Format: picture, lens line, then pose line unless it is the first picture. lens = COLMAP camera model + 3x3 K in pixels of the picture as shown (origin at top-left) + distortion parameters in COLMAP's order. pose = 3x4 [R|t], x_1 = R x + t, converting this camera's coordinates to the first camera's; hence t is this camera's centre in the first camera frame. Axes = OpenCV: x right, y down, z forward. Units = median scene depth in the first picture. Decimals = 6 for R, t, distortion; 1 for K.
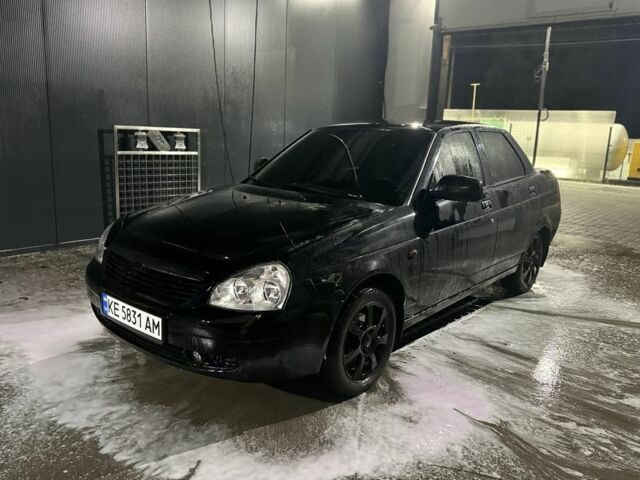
lens RADIAL K [[521.9, 0, 320.0], [0, 521.9, 240.0], [0, 0, 1]] dist [0.082740, -0.122431]
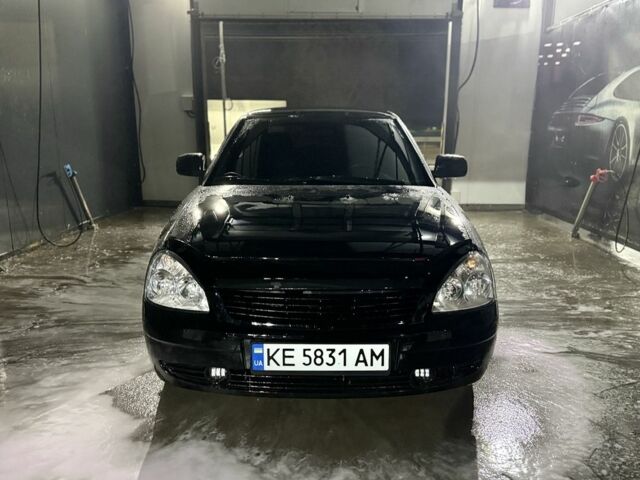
lens RADIAL K [[521.9, 0, 320.0], [0, 521.9, 240.0], [0, 0, 1]] dist [0.082740, -0.122431]
pose [[0.762925, -0.170174, 0.623688, -0.677425], [0.159797, 0.984437, 0.073133, -0.070672], [-0.626427, 0.043868, 0.778245, 0.321233]]
